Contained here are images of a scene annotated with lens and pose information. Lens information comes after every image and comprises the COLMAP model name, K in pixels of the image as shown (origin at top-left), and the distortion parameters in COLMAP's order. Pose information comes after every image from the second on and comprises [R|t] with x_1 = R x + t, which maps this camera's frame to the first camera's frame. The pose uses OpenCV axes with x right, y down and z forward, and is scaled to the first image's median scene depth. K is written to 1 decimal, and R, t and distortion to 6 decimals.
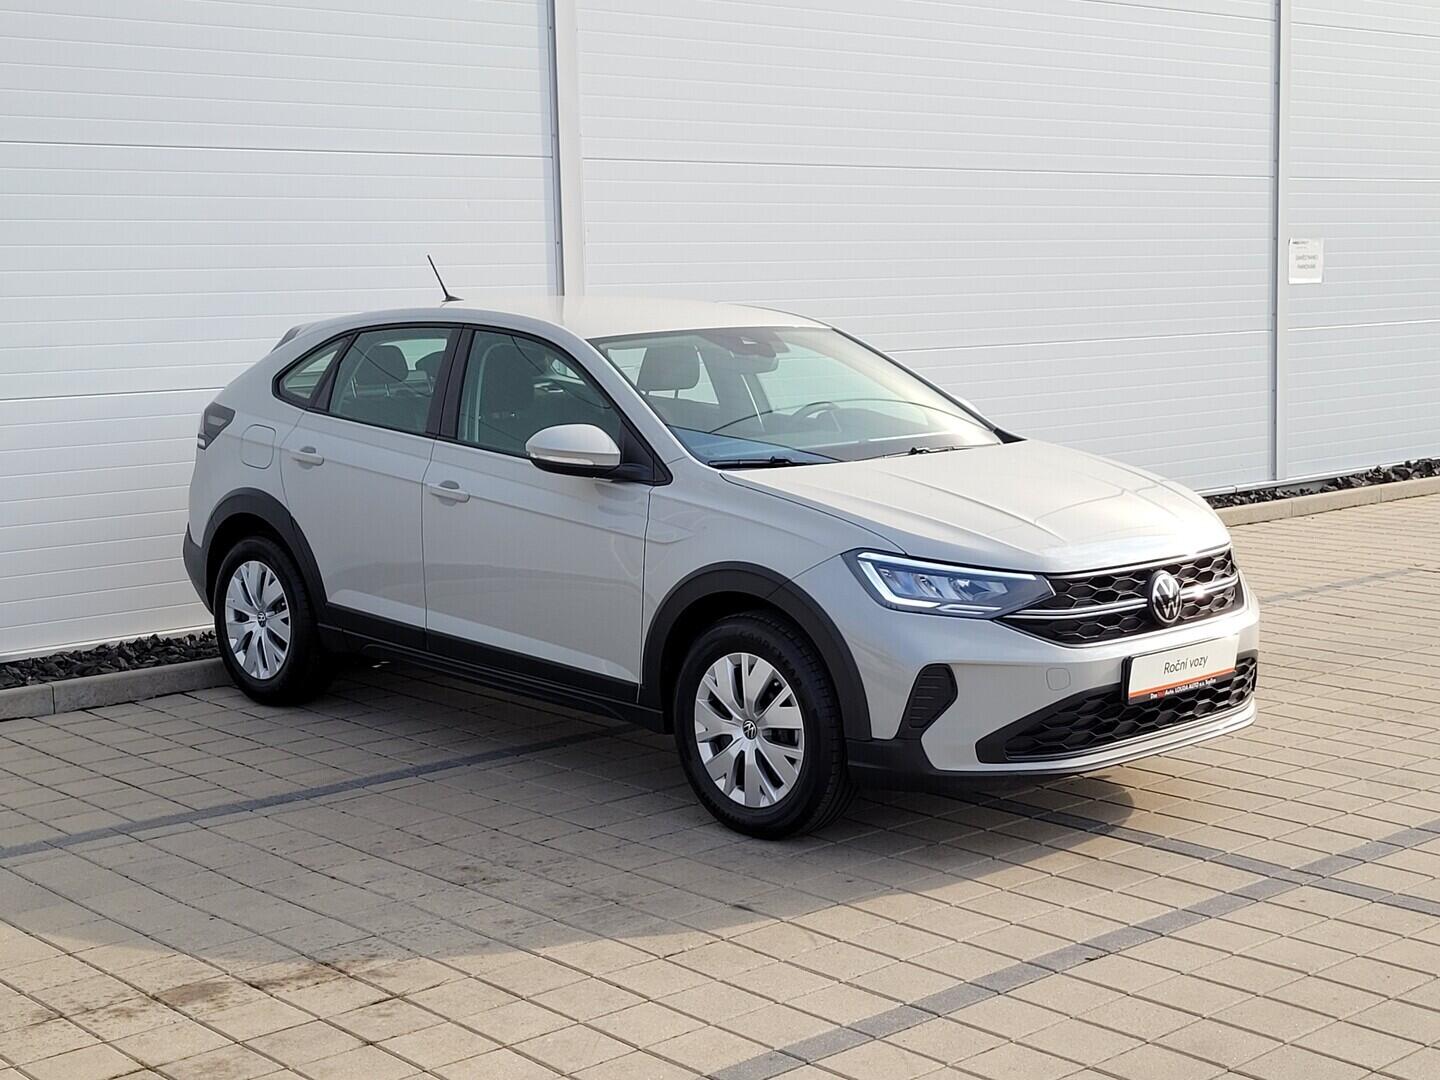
lens RADIAL K [[2115.1, 0, 720.0], [0, 2115.1, 540.0], [0, 0, 1]] dist [0.025416, 0.113063]
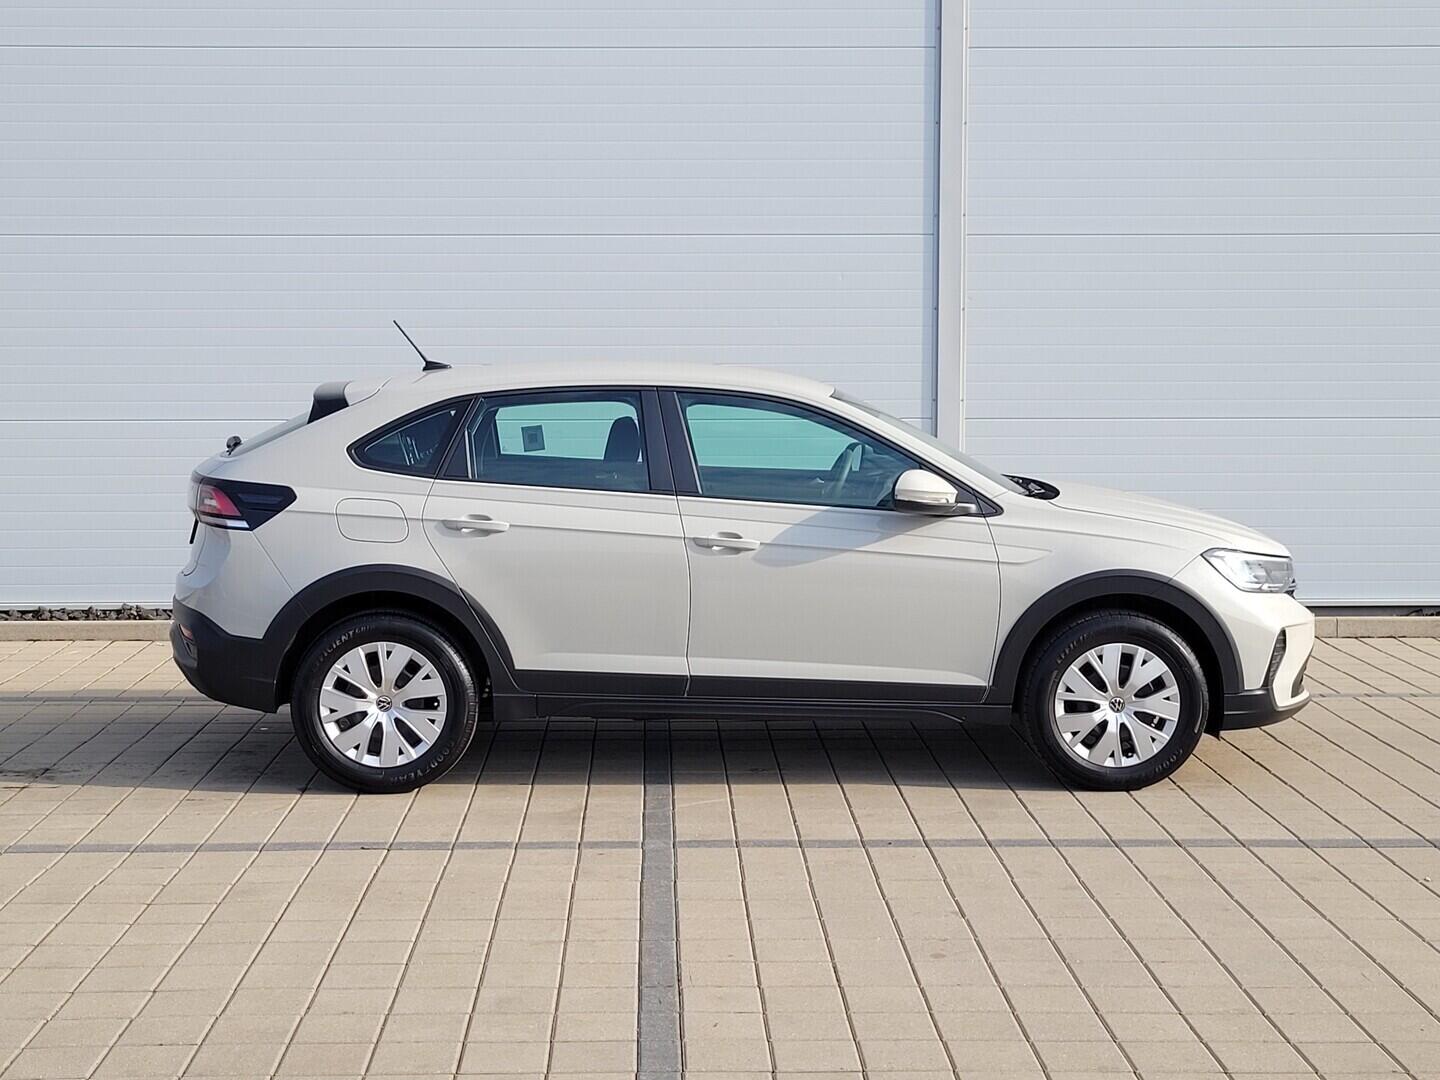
lens RADIAL K [[2115.1, 0, 720.0], [0, 2115.1, 540.0], [0, 0, 1]] dist [0.025416, 0.113063]
pose [[0.762264, 0.077162, -0.642651, 0.745237], [-0.093164, 0.995610, 0.009038, -0.019289], [0.640527, 0.052982, 0.766106, 0.060563]]
